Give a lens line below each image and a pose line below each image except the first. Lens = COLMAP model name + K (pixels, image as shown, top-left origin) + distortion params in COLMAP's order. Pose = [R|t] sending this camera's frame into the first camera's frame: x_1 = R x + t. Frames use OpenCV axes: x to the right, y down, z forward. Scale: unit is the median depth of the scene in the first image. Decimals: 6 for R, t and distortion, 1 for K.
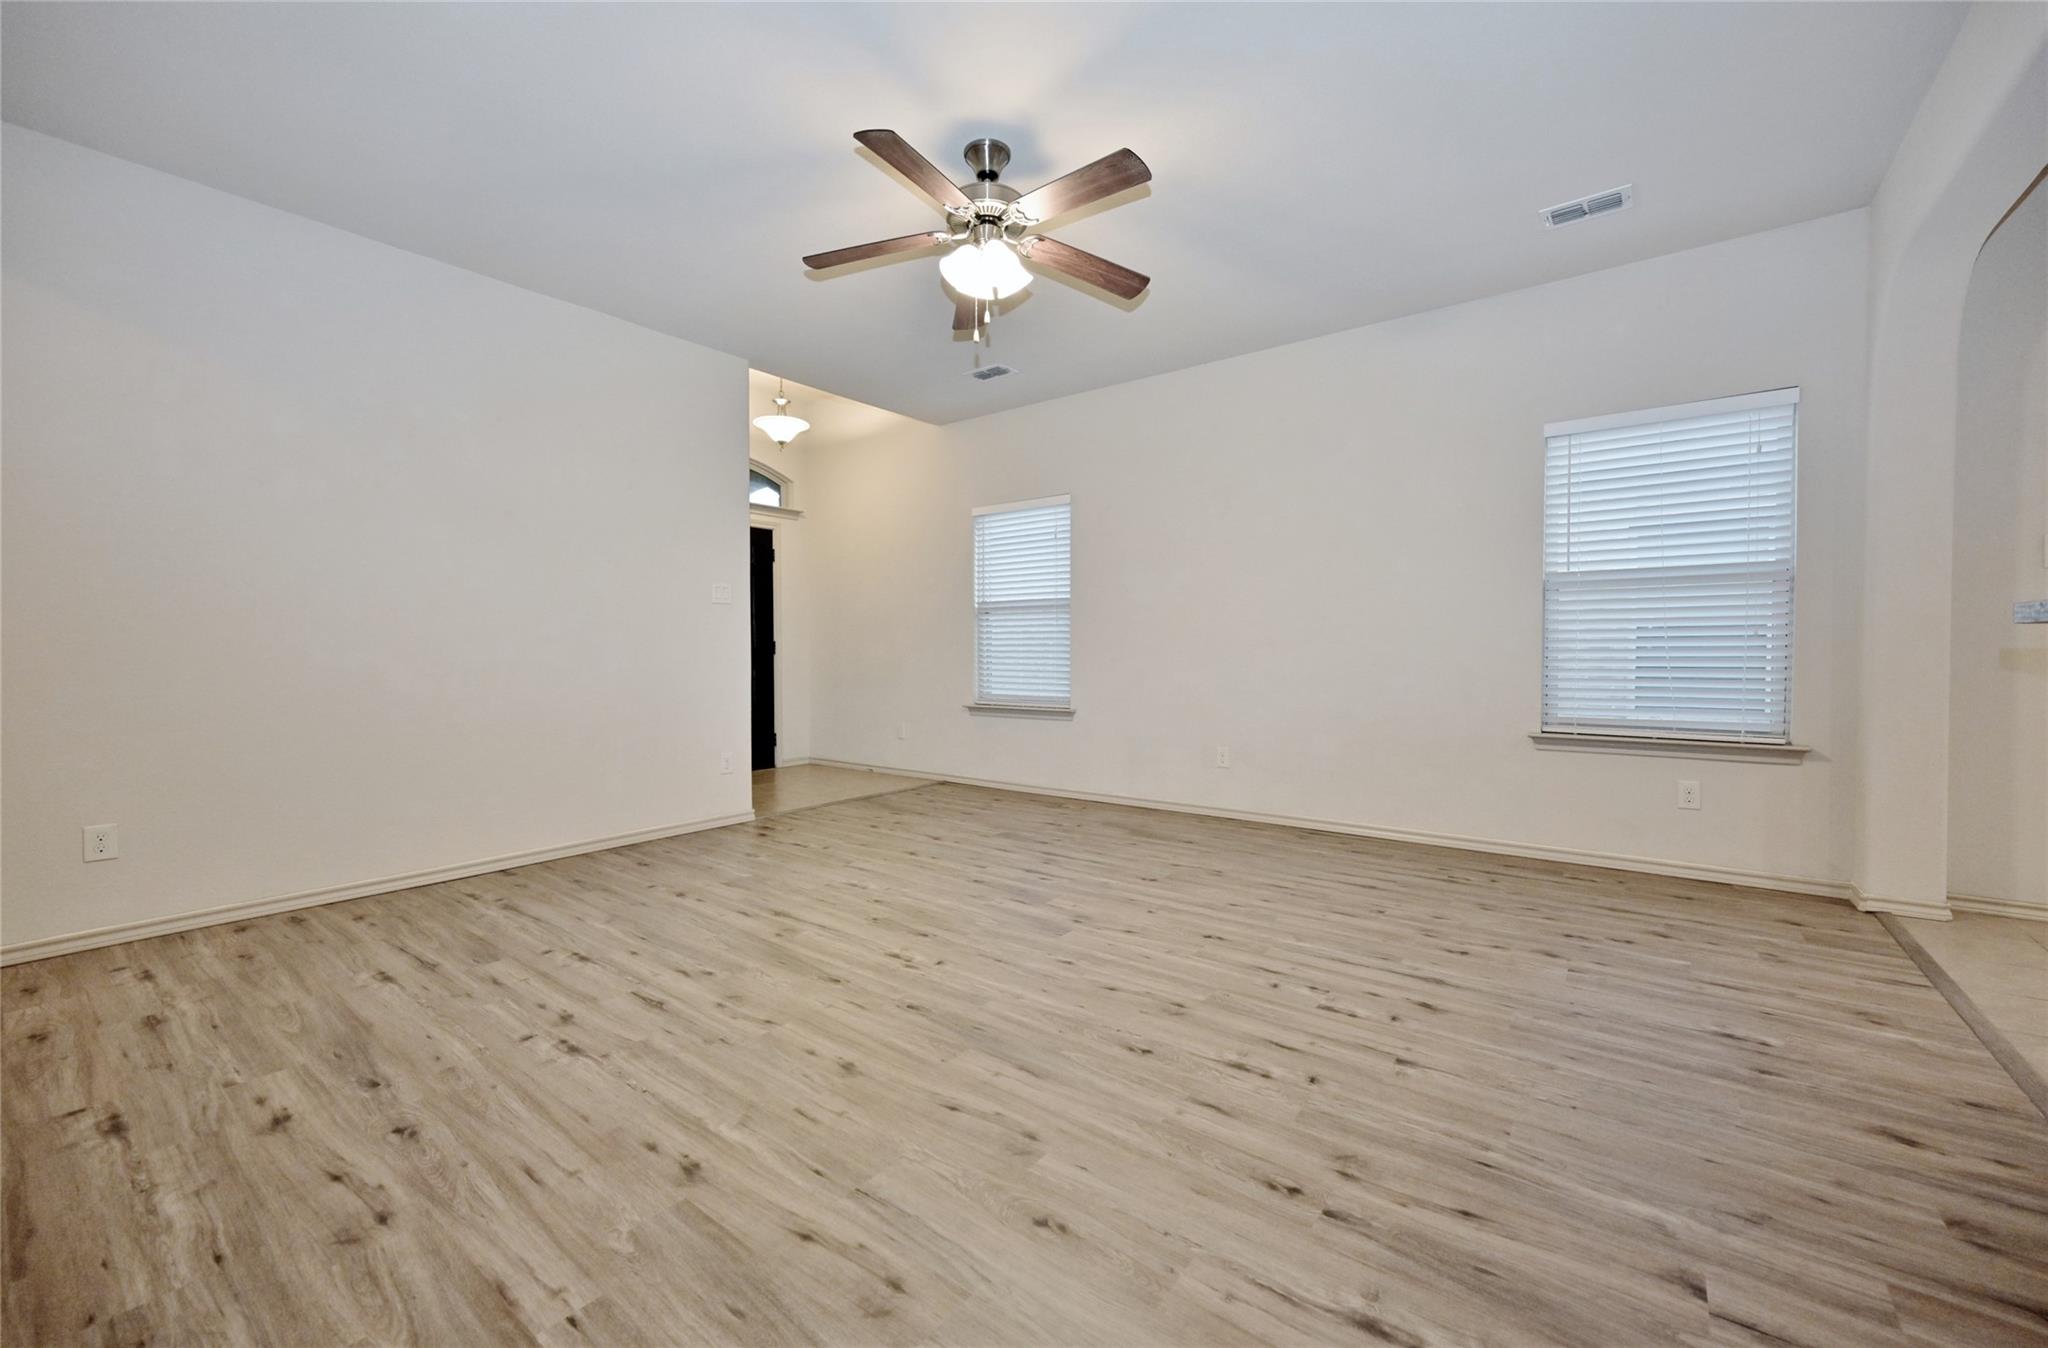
lens RADIAL K [[813.5, 0, 1027.9], [0, 813.5, 665.2], [0, 0, 1]] dist [-0.002371, 0.000891]
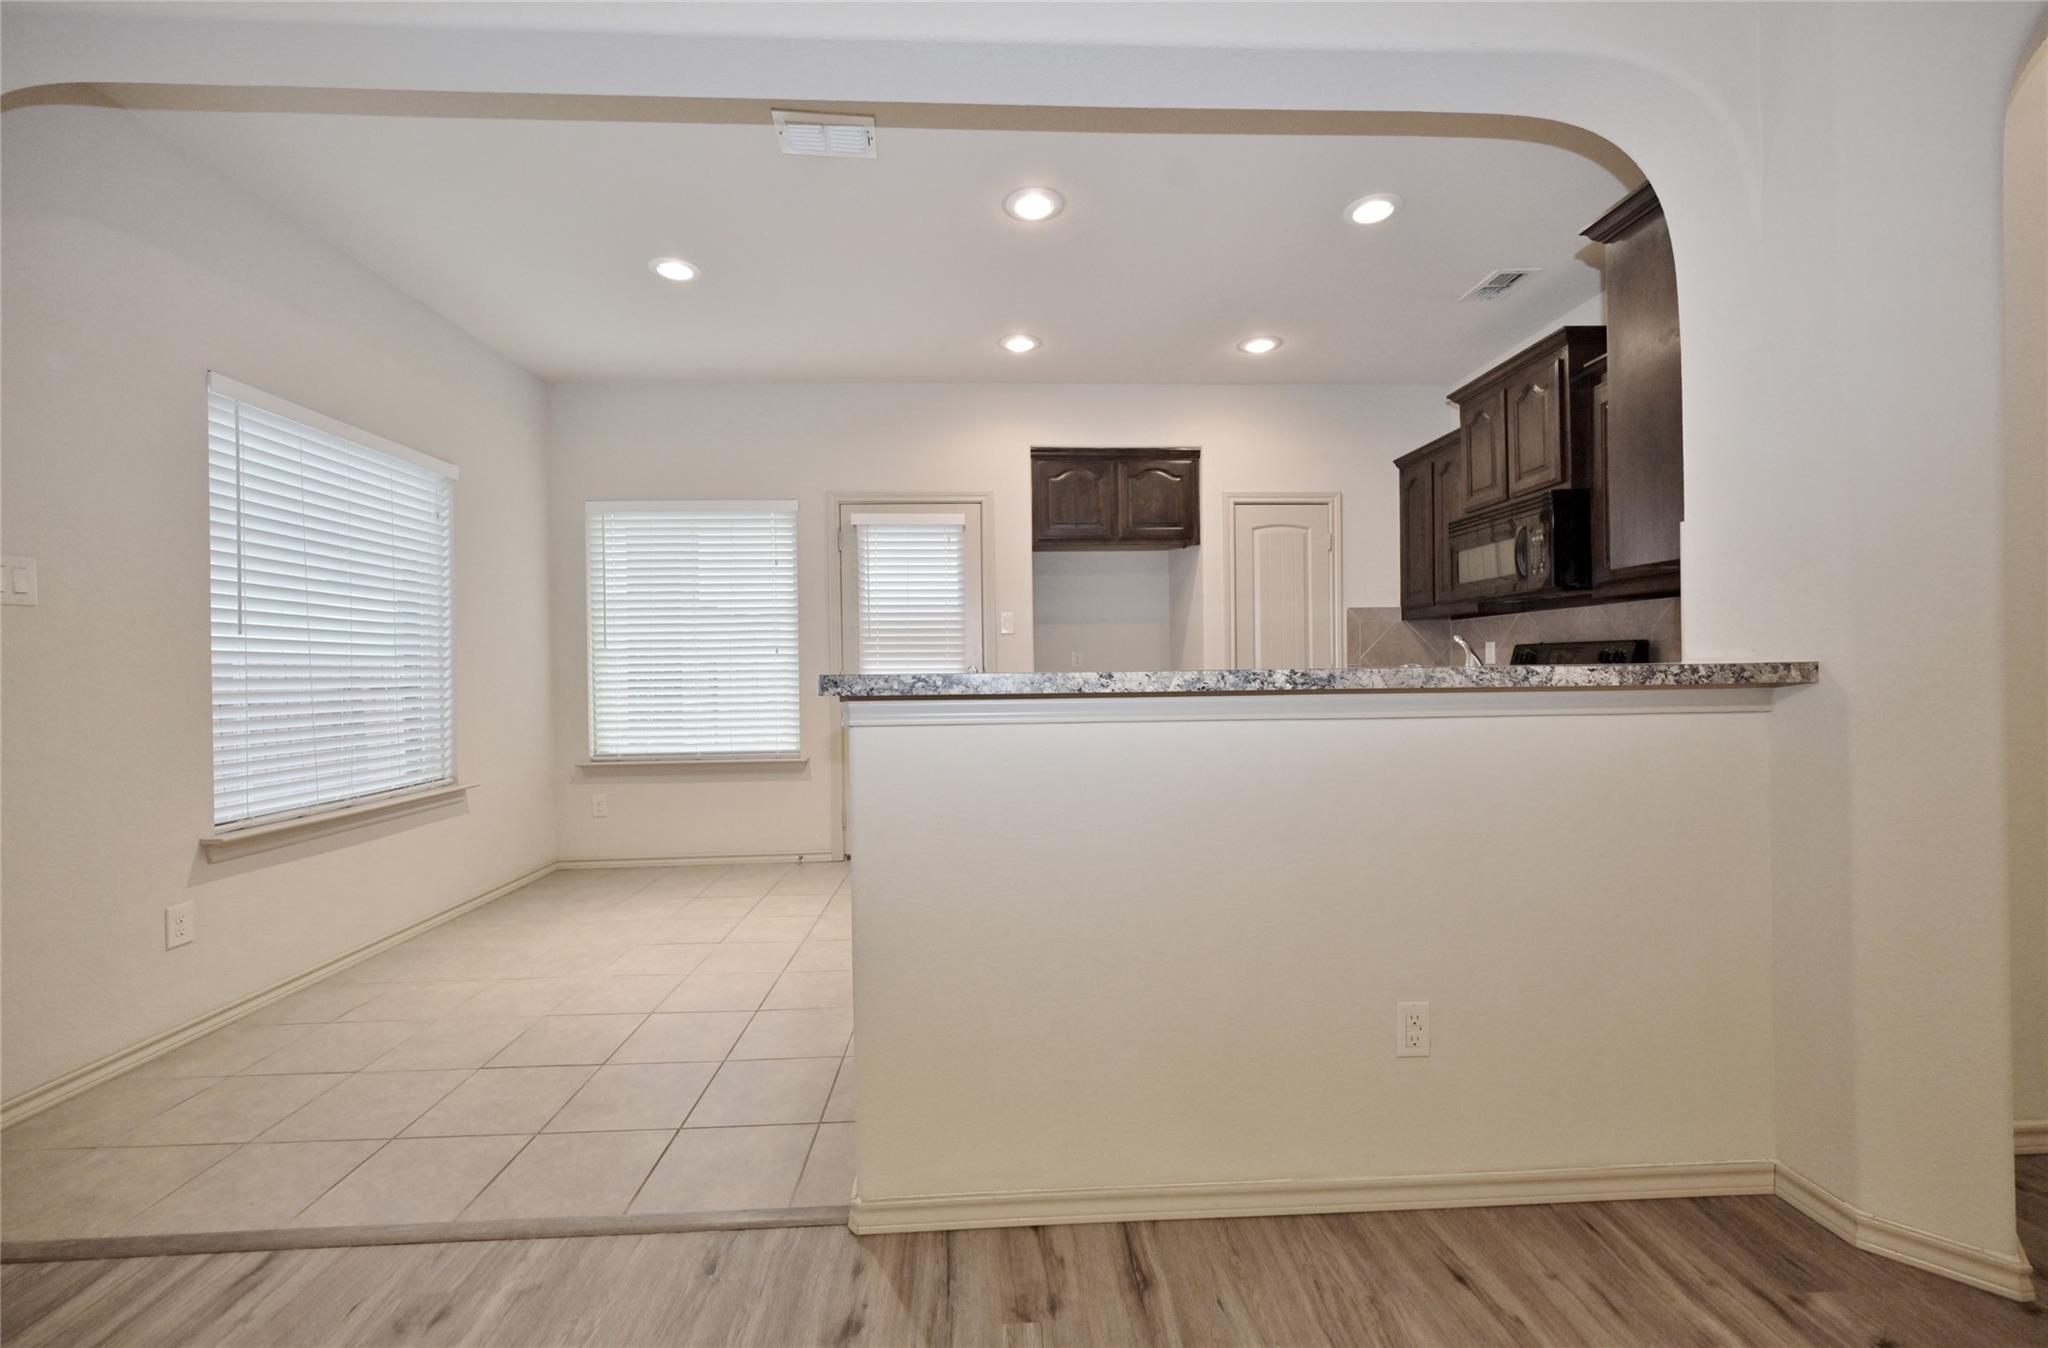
lens RADIAL K [[813.5, 0, 1023.7], [0, 813.5, 668.1], [0, 0, 1]] dist [-0.002371, 0.000891]
pose [[-0.644065, 0.009740, 0.764909, 0.212503], [0.029939, 0.999474, 0.012482, -0.054532], [-0.764385, 0.030940, -0.644017, 0.872615]]
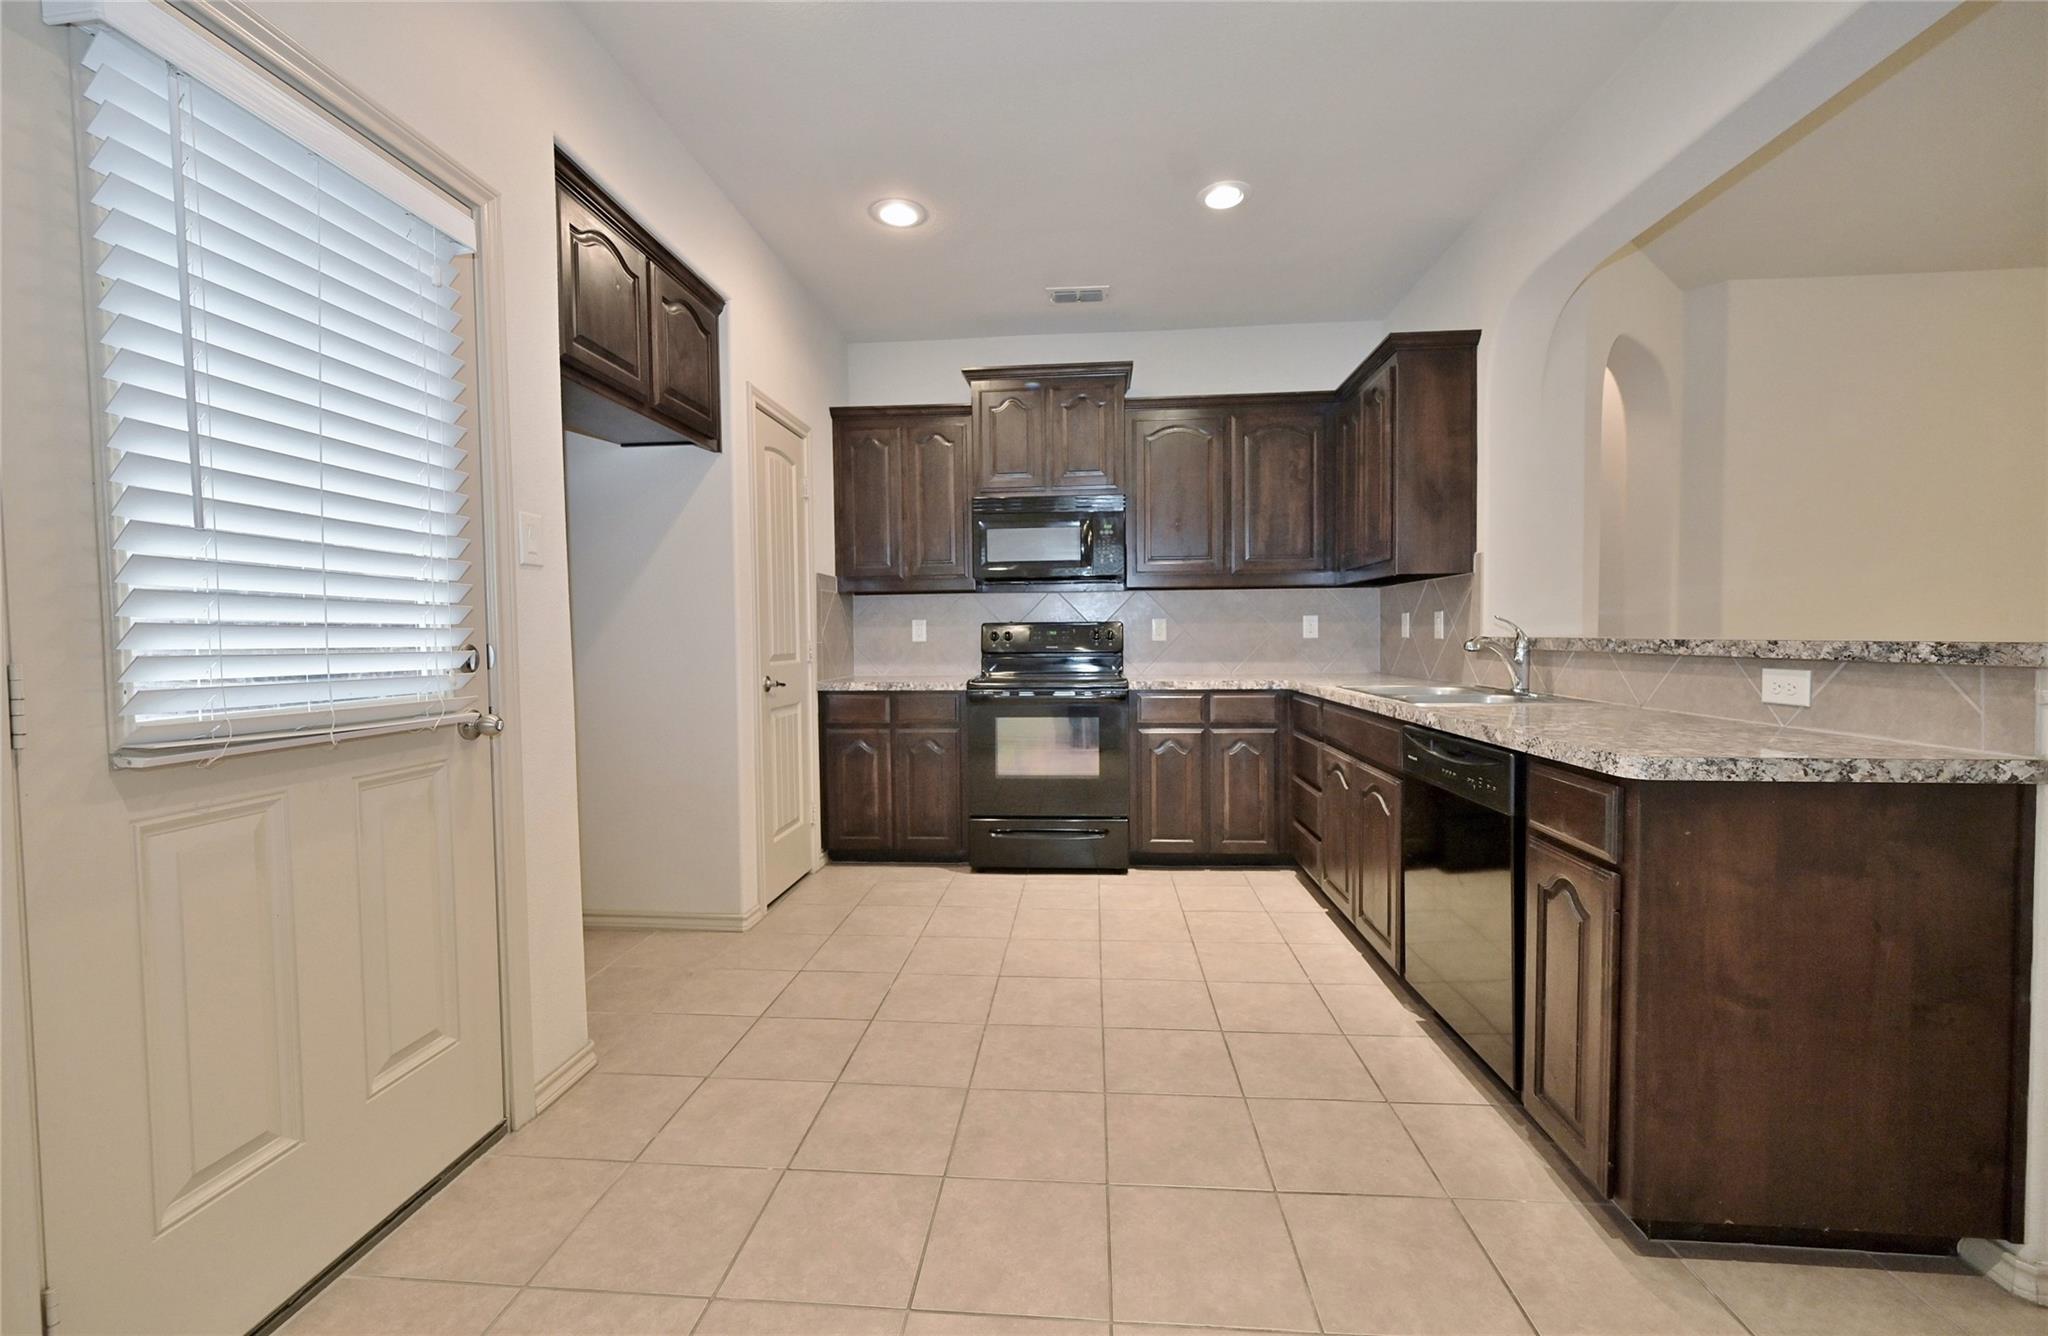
lens RADIAL K [[820.2, 0, 1027.3], [0, 820.2, 662.0], [0, 0, 1]] dist [-0.000245, -0.000288]
pose [[-0.838368, 0.030311, -0.544261, 1.626181], [0.002344, 0.998644, 0.052006, -0.059325], [0.545099, 0.042324, -0.837302, 0.614364]]
